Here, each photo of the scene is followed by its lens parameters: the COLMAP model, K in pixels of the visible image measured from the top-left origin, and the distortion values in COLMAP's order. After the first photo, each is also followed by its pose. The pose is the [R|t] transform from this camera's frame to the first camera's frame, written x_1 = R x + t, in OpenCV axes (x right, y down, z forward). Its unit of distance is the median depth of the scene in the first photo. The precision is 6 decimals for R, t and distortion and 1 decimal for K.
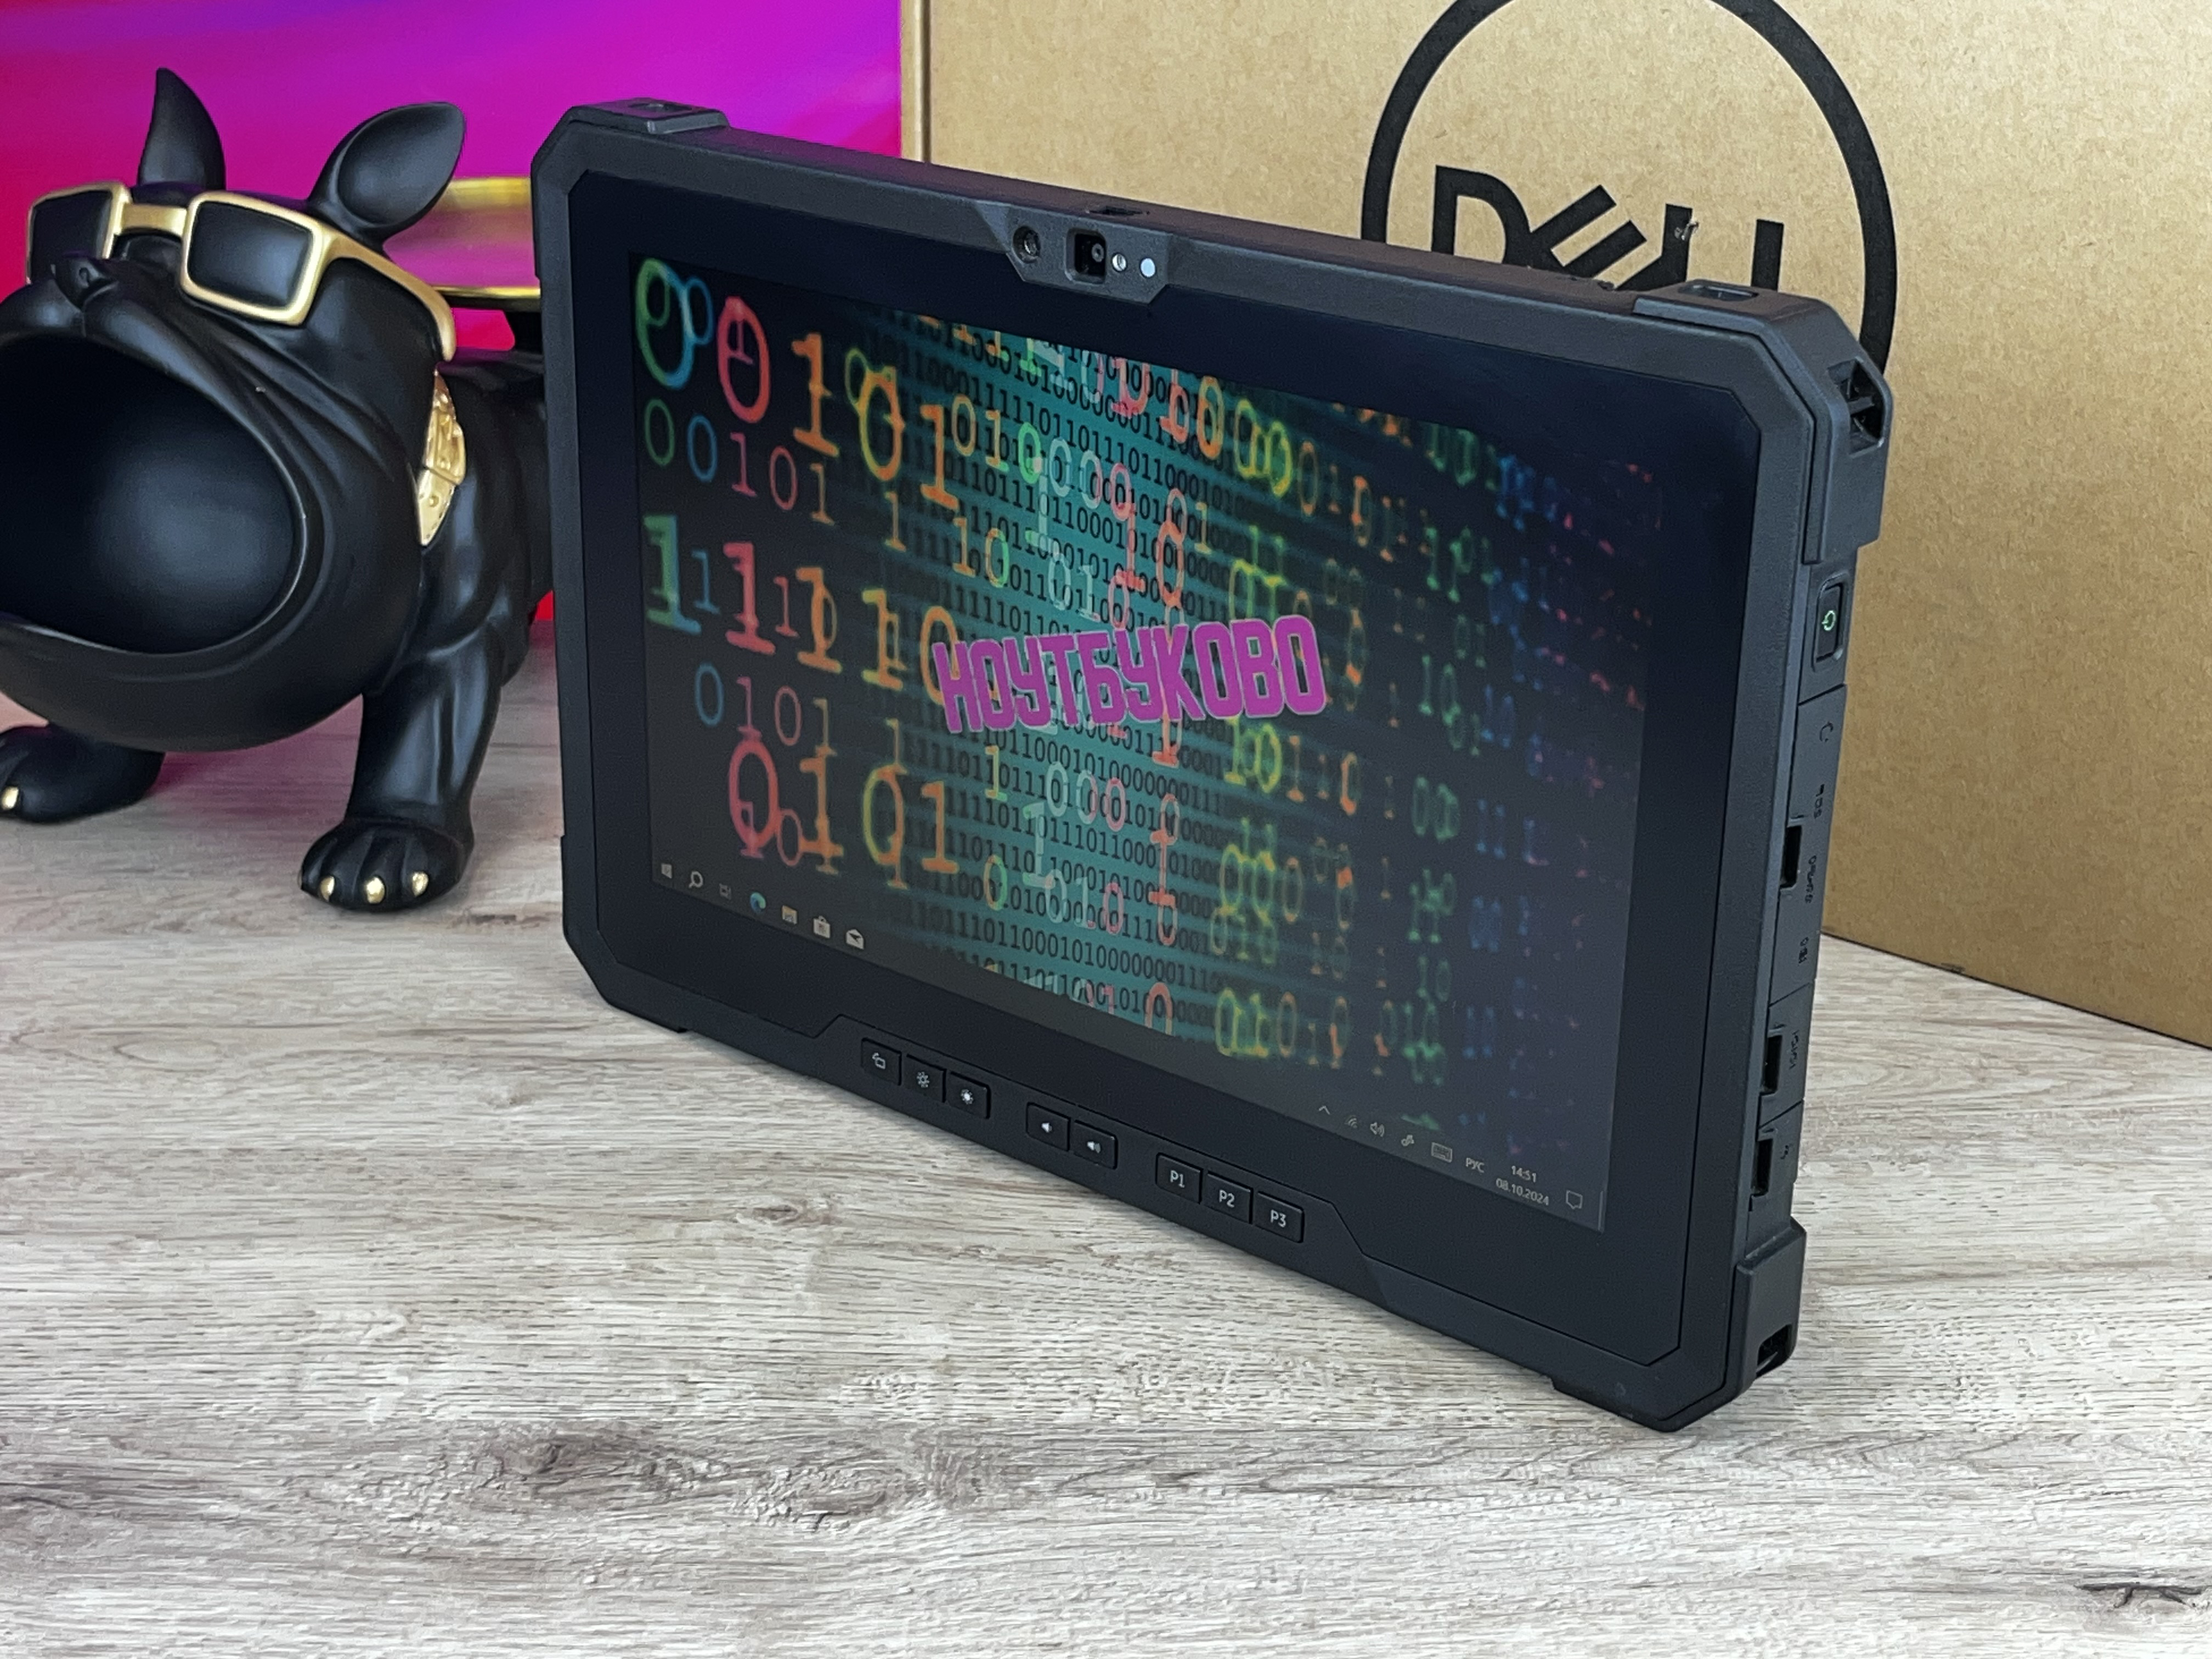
lens RADIAL K [[3632.2, 0, 1099.6], [0, 3632.2, 833.2], [0, 0, 1]] dist [0.078098, 0.000000]
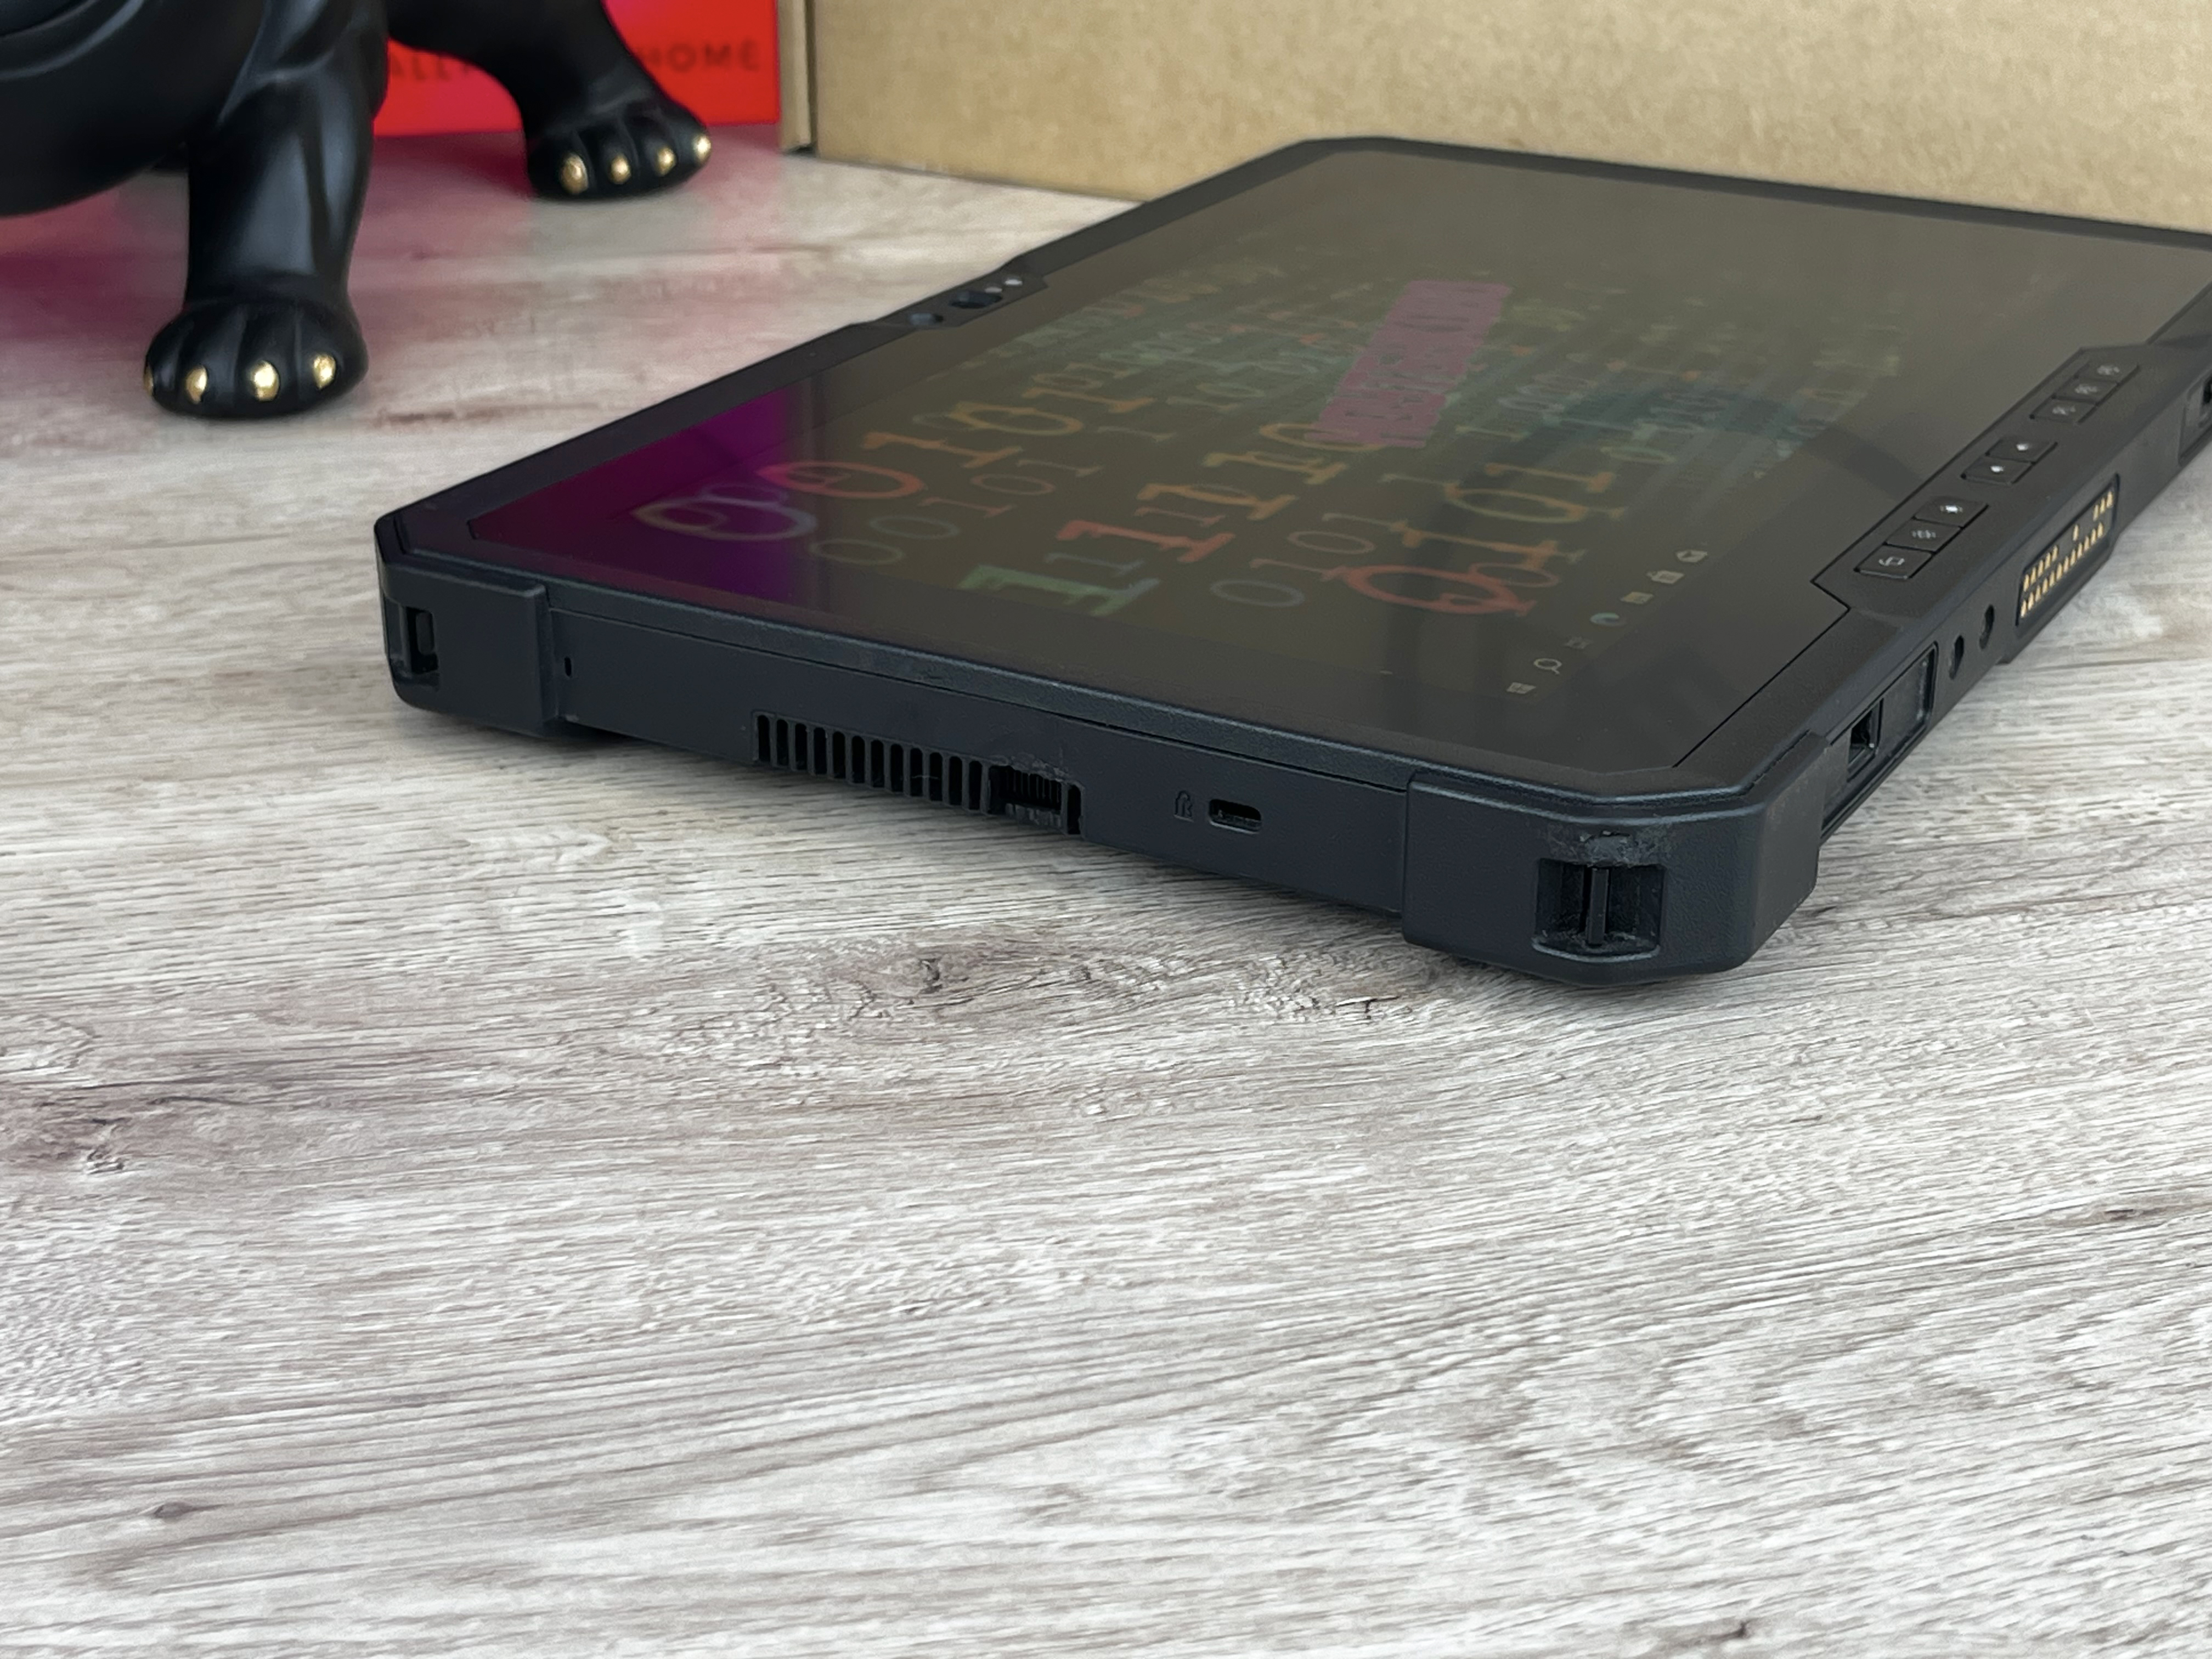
lens RADIAL K [[3632.2, 0, 1109.4], [0, 3632.2, 823.8], [0, 0, 1]] dist [0.078098, 0.000000]
pose [[0.976056, -0.089094, 0.198434, -0.244860], [0.083239, 0.995817, 0.037675, 0.118291], [-0.200961, -0.020255, 0.979390, 0.324858]]
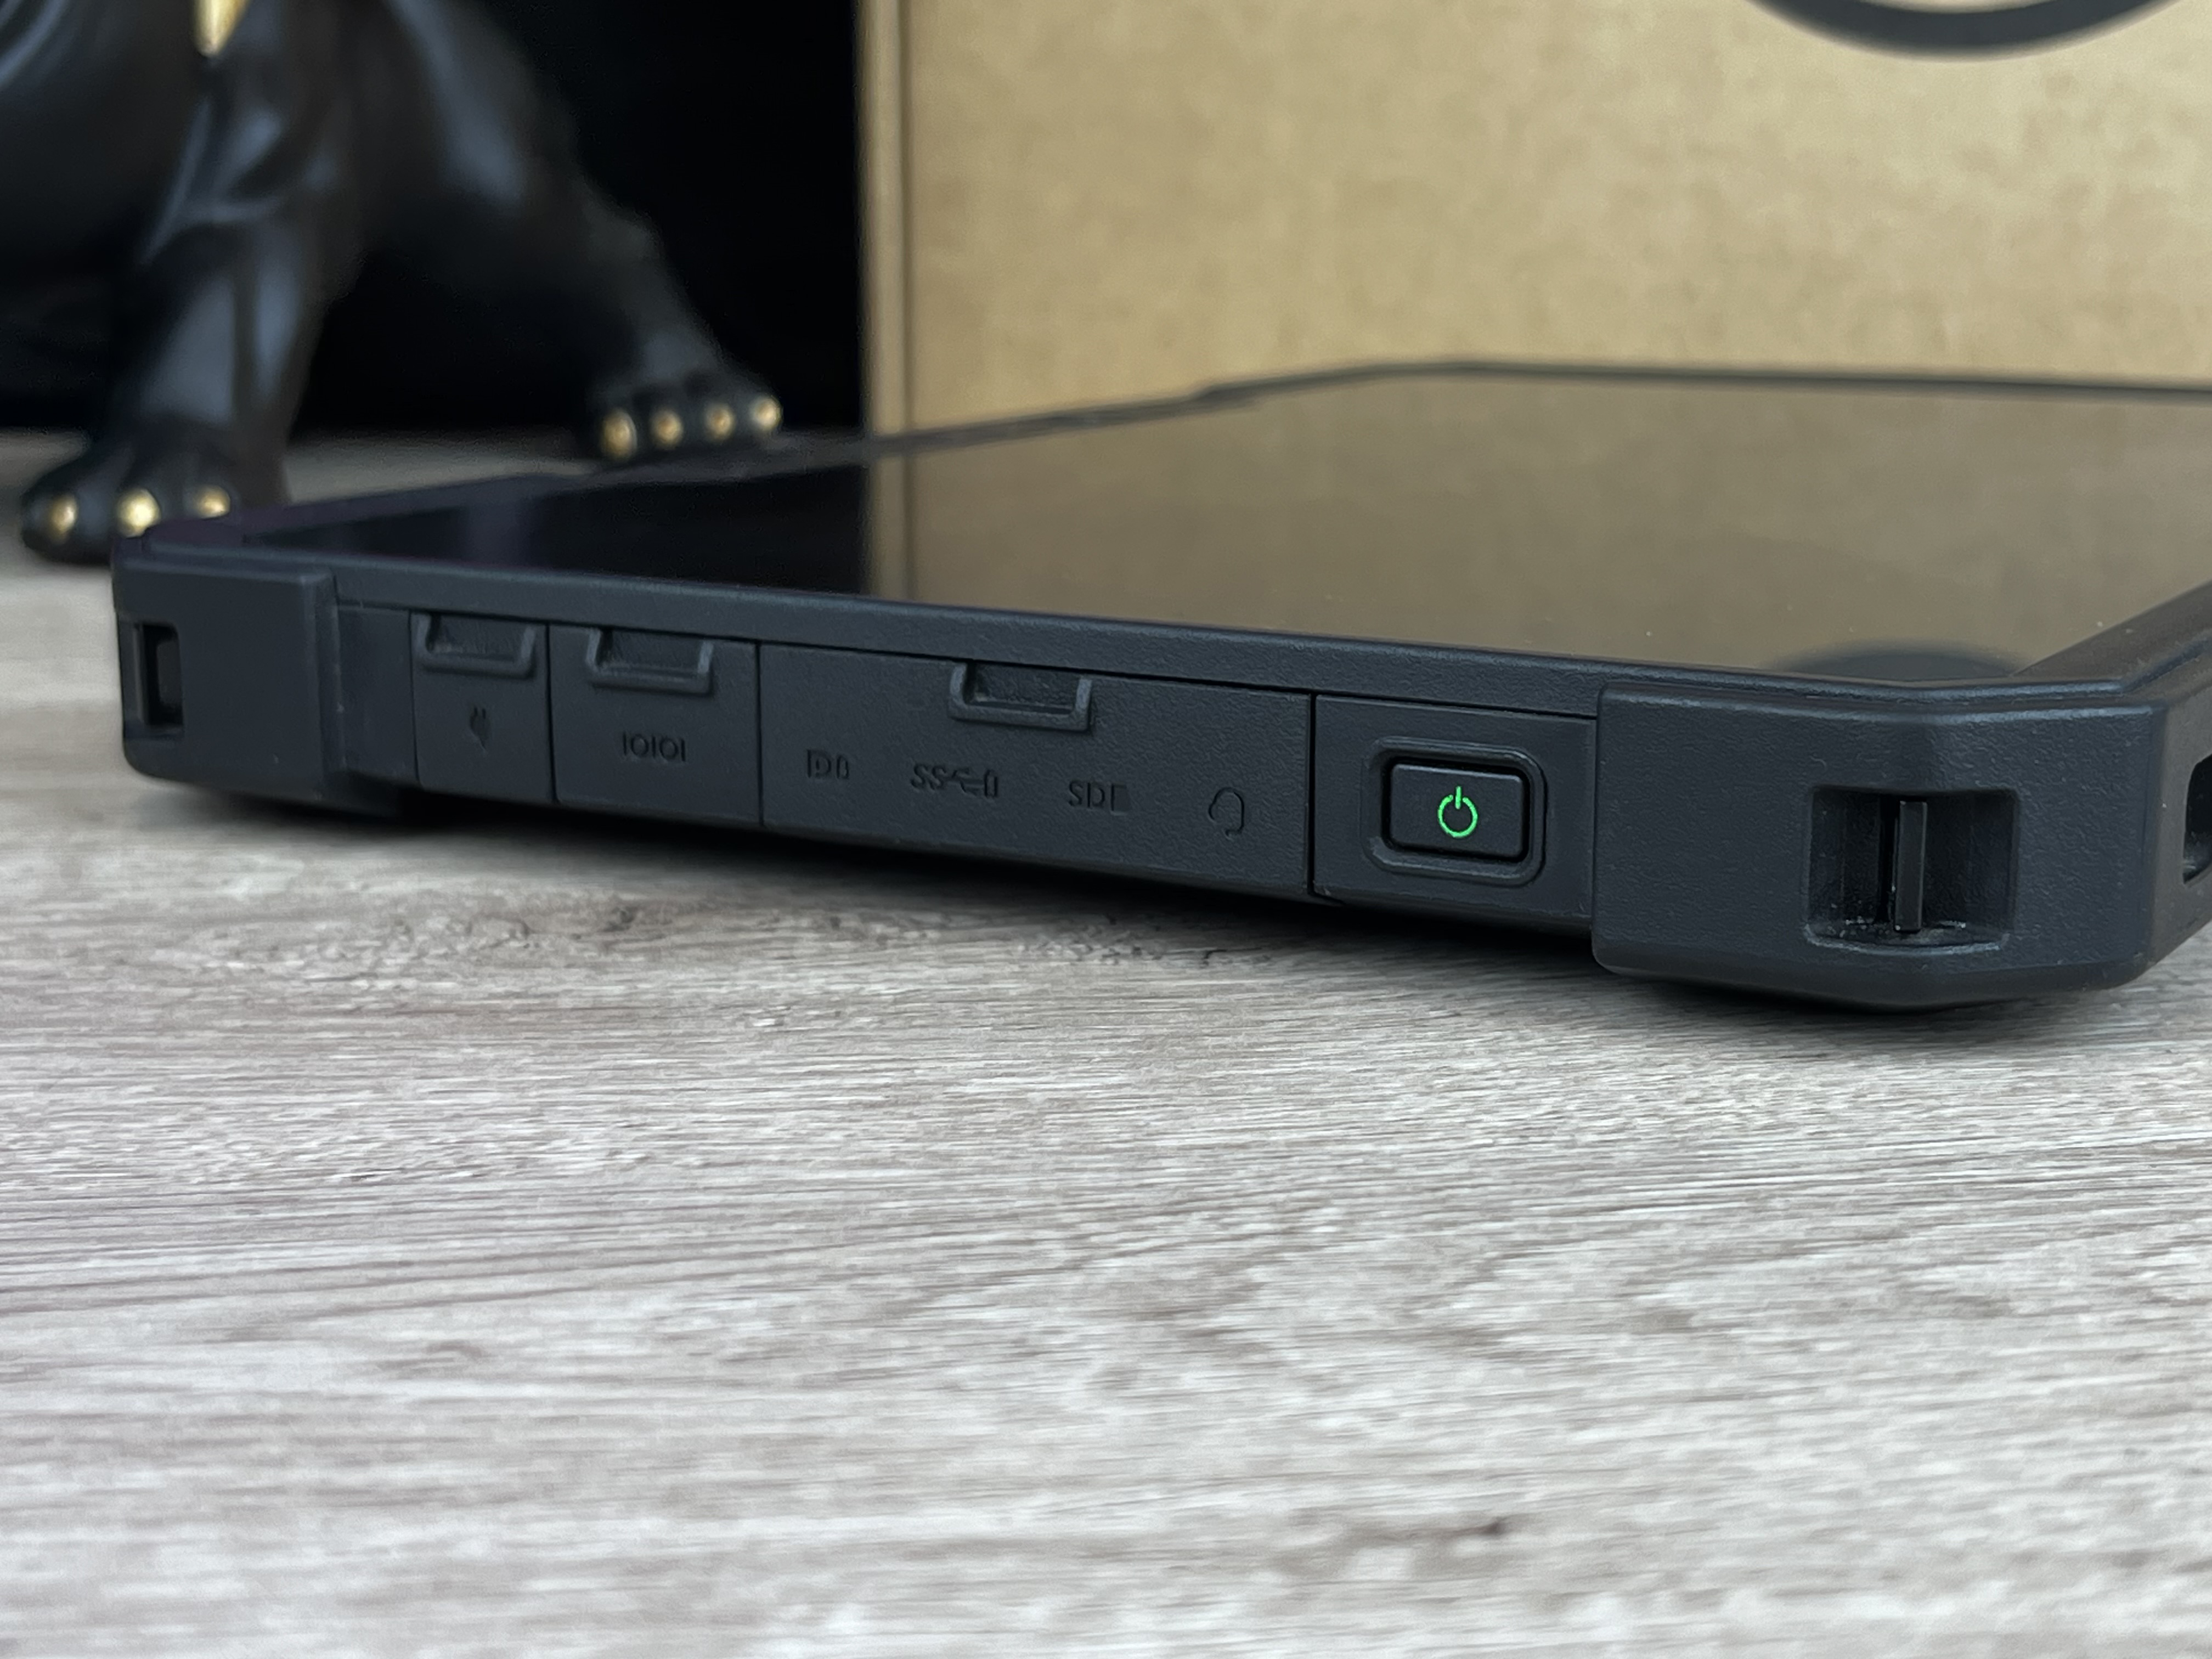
lens RADIAL K [[3632.2, 0, 1116.1], [0, 3632.2, 827.8], [0, 0, 1]] dist [0.078098, 0.000000]
pose [[0.993675, -0.029768, 0.108278, -0.134131], [0.048858, 0.982783, -0.178185, 0.245266], [-0.101110, 0.182348, 0.978021, 0.500528]]
